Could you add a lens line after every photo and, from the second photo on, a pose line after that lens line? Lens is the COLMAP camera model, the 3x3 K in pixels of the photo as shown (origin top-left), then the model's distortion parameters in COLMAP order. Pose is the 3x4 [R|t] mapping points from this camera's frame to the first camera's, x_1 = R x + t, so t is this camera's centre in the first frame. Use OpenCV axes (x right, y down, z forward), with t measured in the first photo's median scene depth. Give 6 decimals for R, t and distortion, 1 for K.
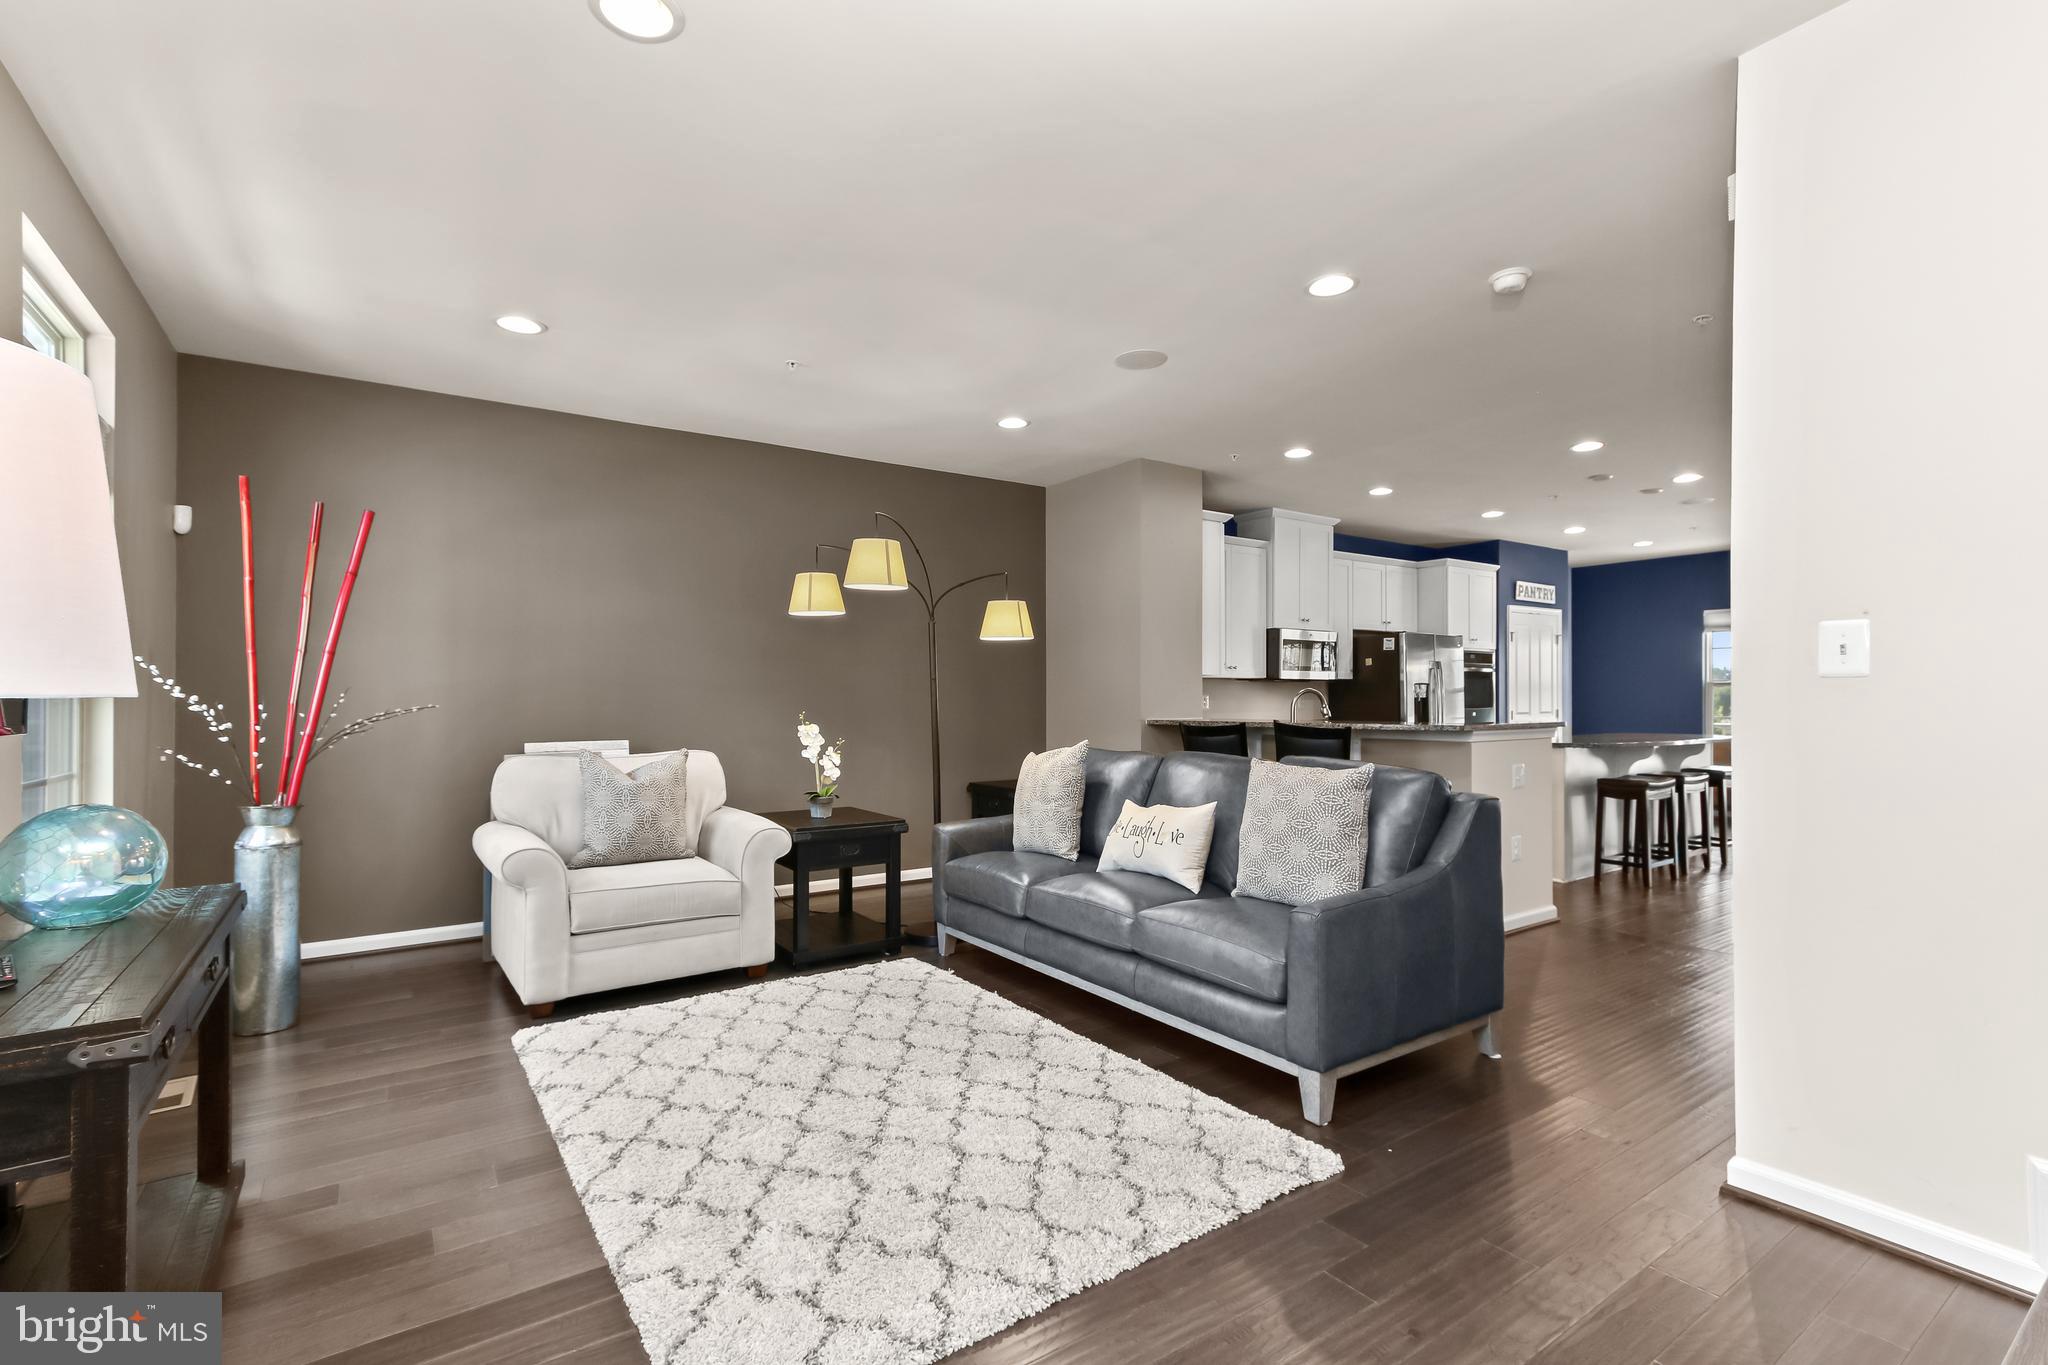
lens RADIAL K [[929.2, 0, 1020.7], [0, 929.2, 712.1], [0, 0, 1]] dist [0.016821, 0.000118]
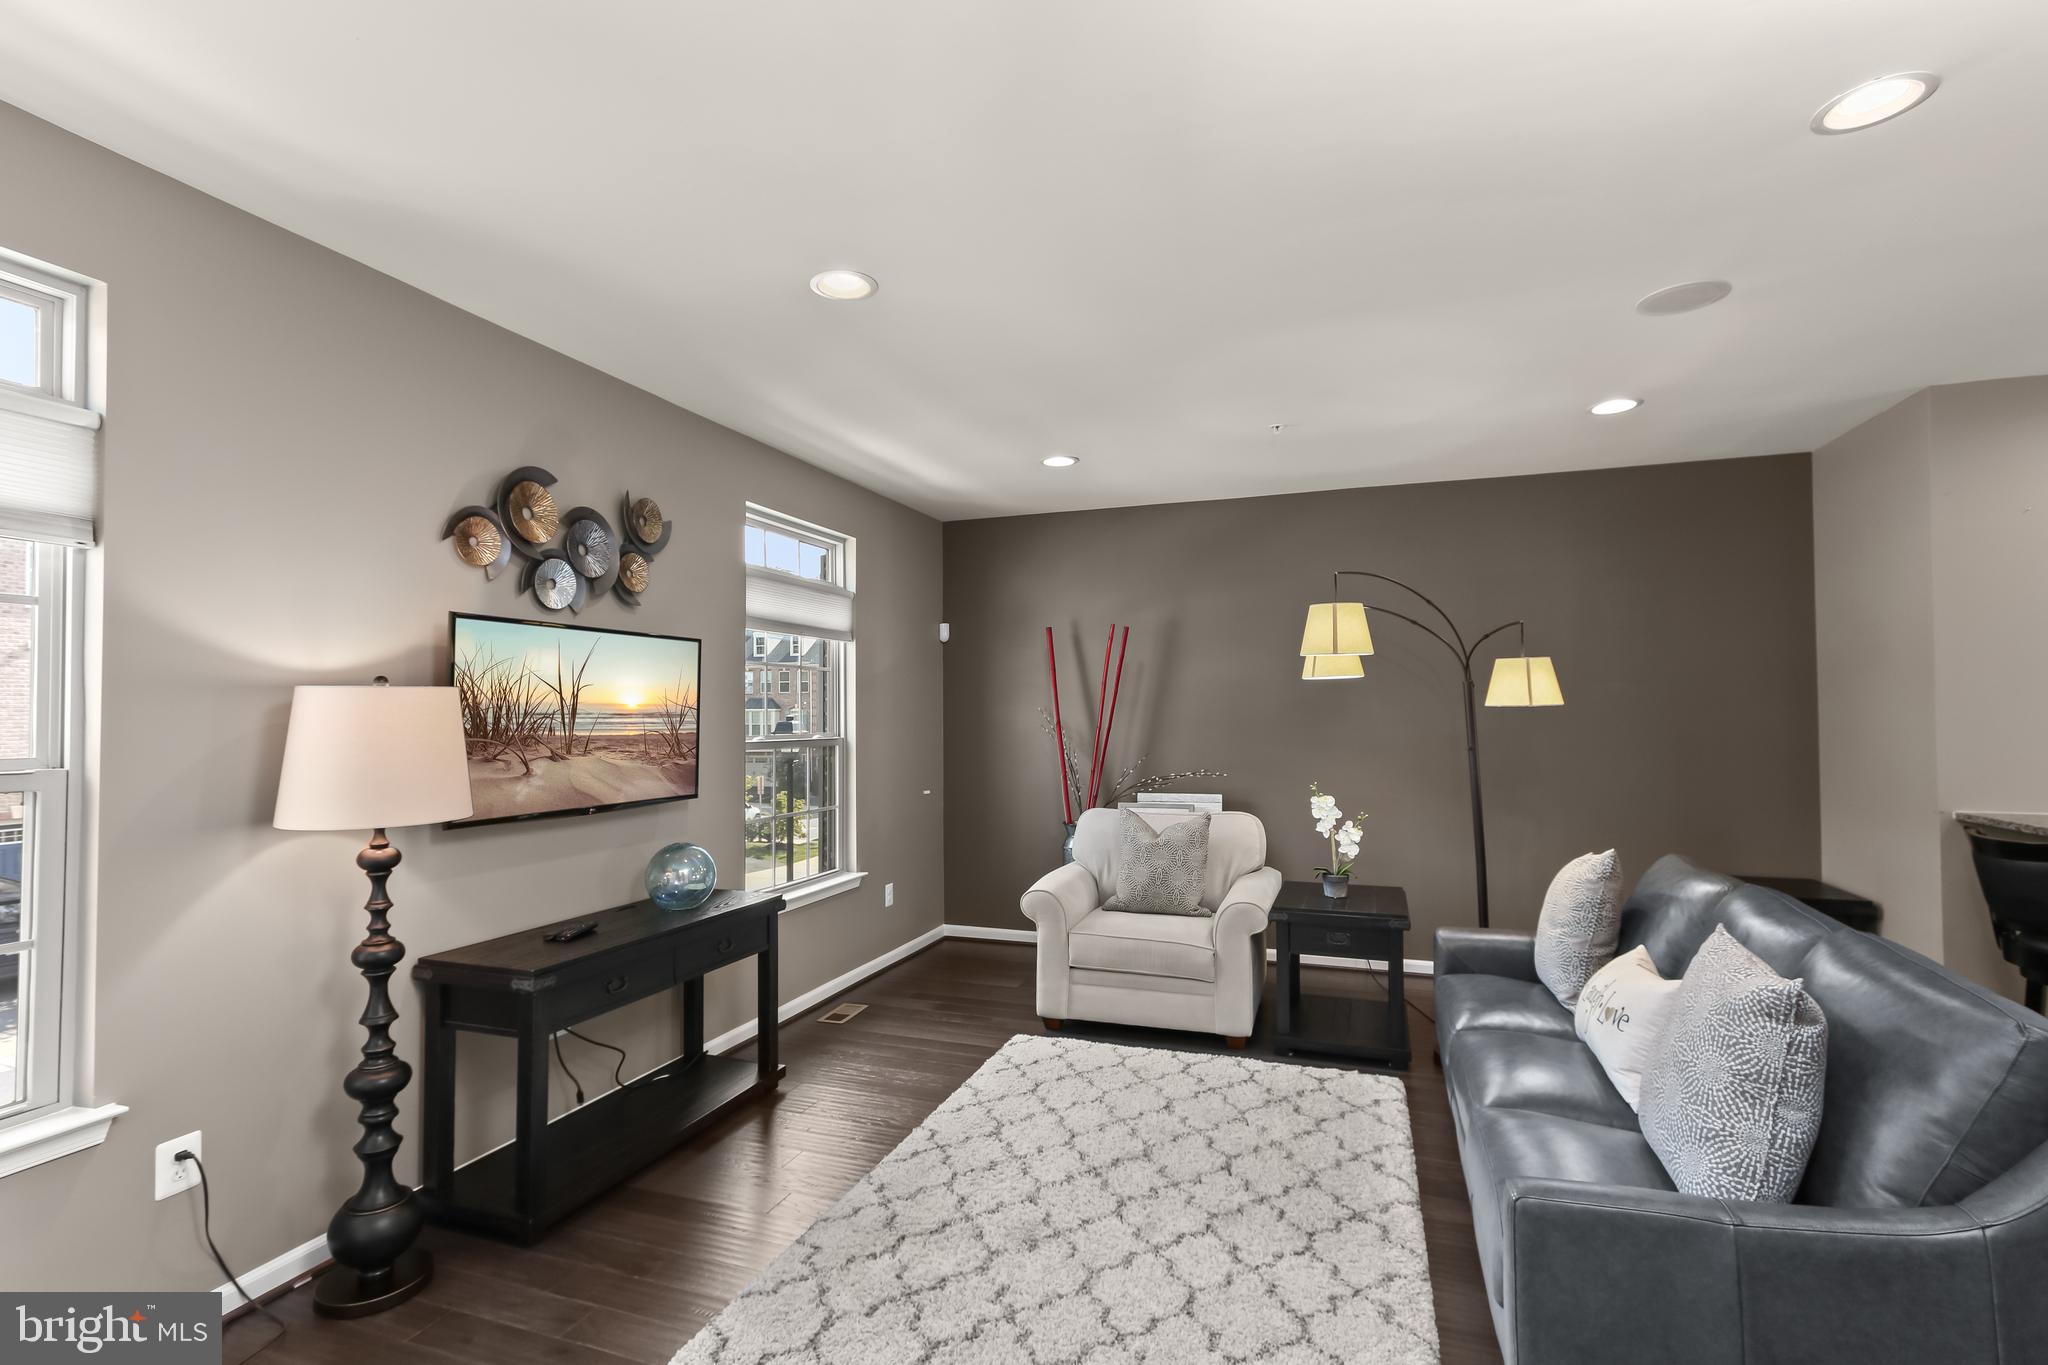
lens RADIAL K [[944.5, 0, 1023.8], [0, 944.5, 707.8], [0, 0, 1]] dist [0.000647, 0.000670]
pose [[0.584558, -0.002857, -0.811347, 0.459295], [-0.007624, 0.999930, -0.009014, -0.080425], [0.811316, 0.011455, 0.584496, 0.237884]]
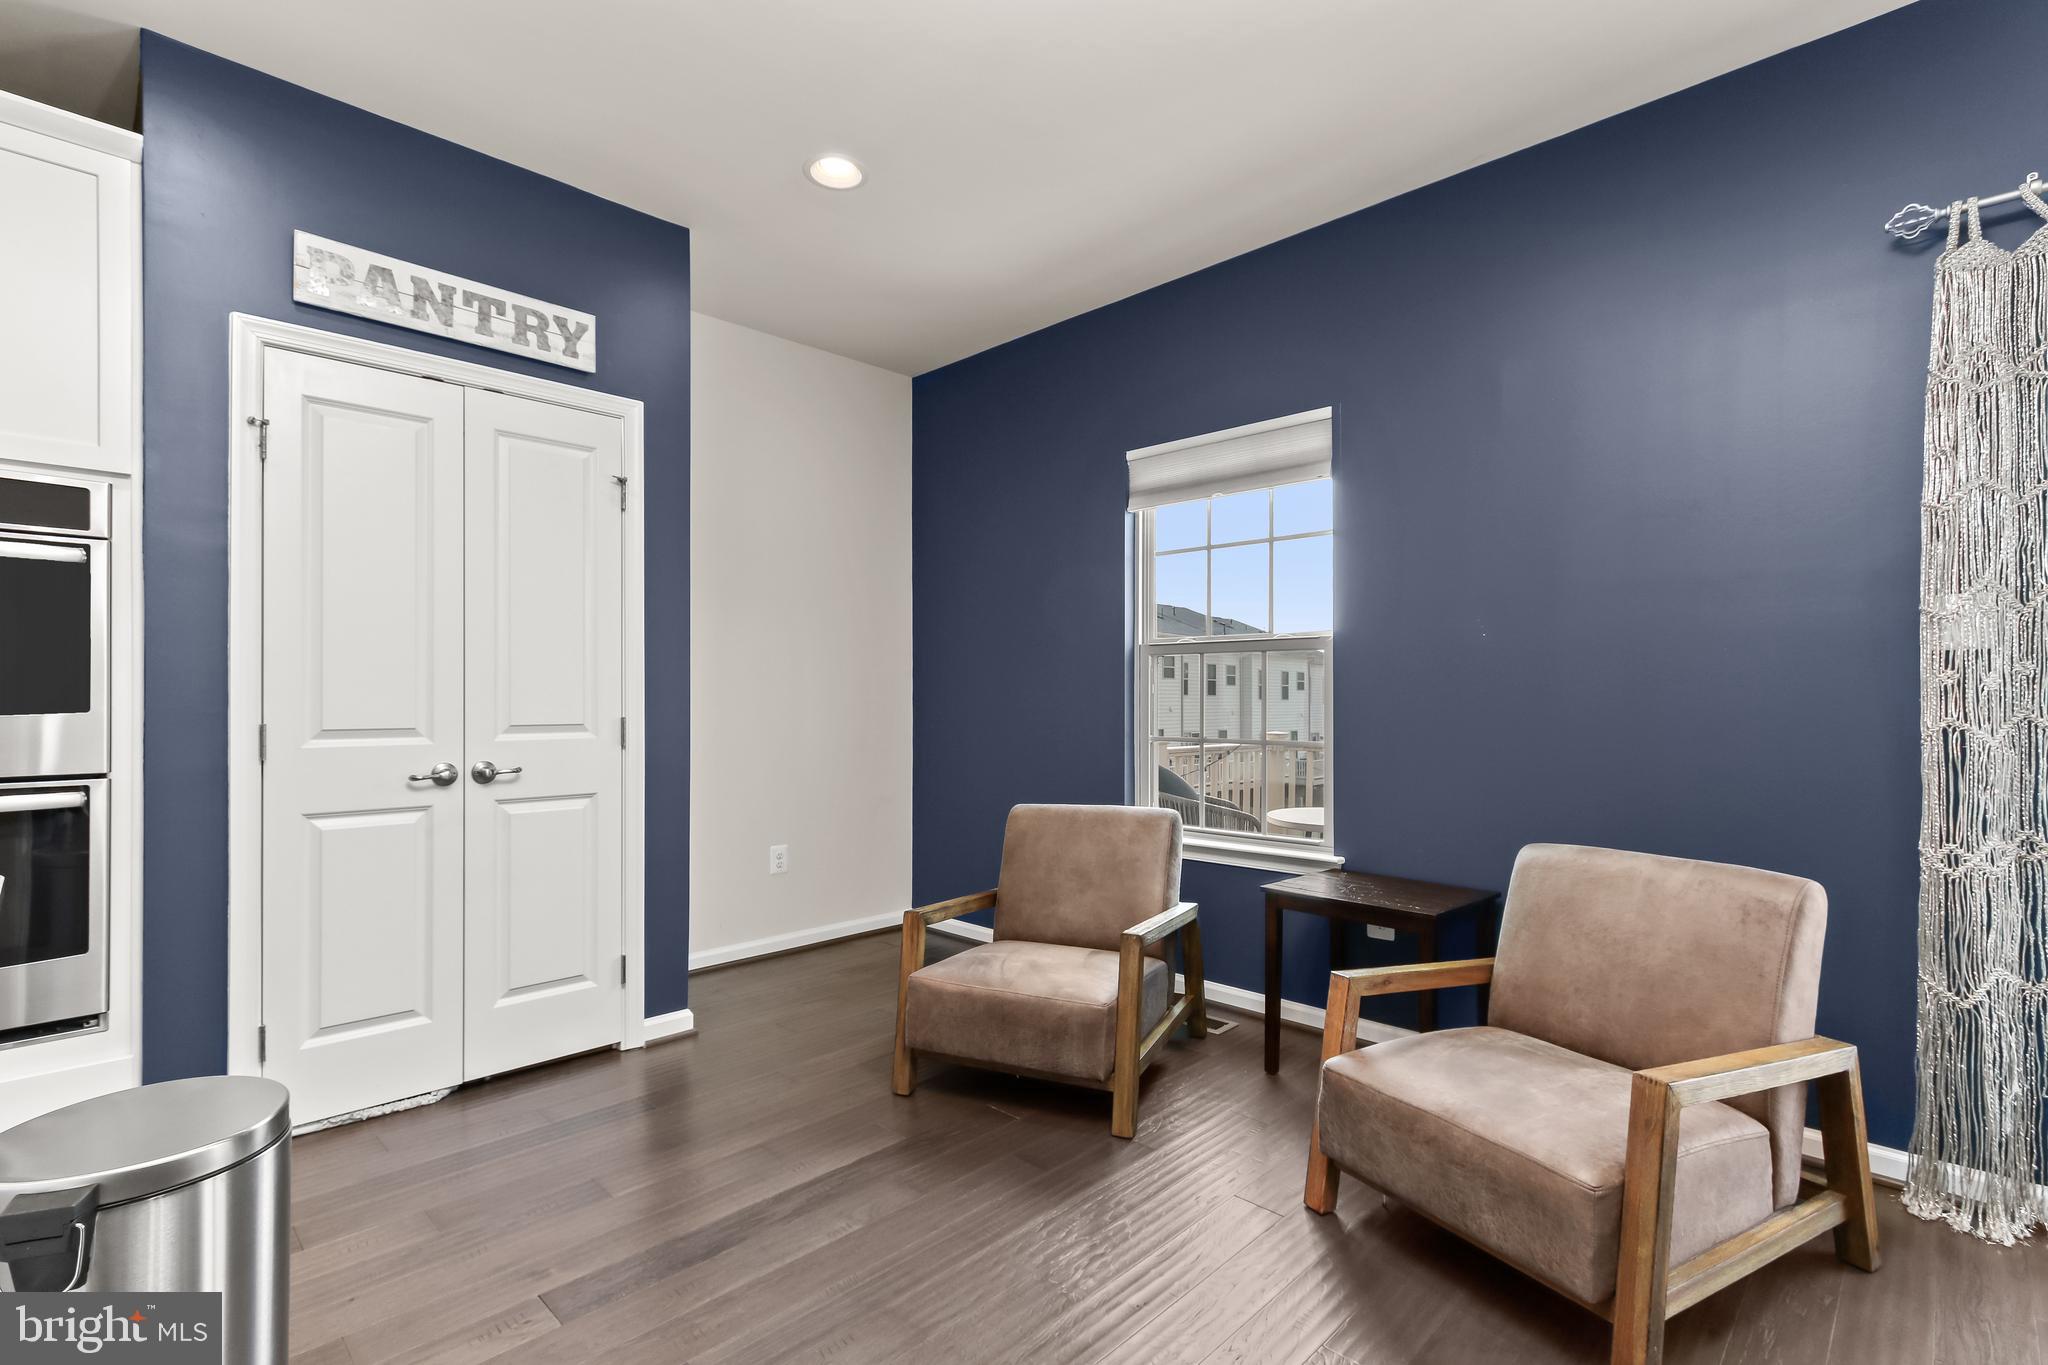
lens RADIAL K [[957.3, 0, 1022.0], [0, 957.3, 703.7], [0, 0, 1]] dist [0.011630, -0.000696]
pose [[0.984538, 0.004270, 0.175118, 1.684492], [-0.002295, 0.999931, -0.011478, -0.010328], [-0.175155, 0.010898, 0.984480, 1.715716]]
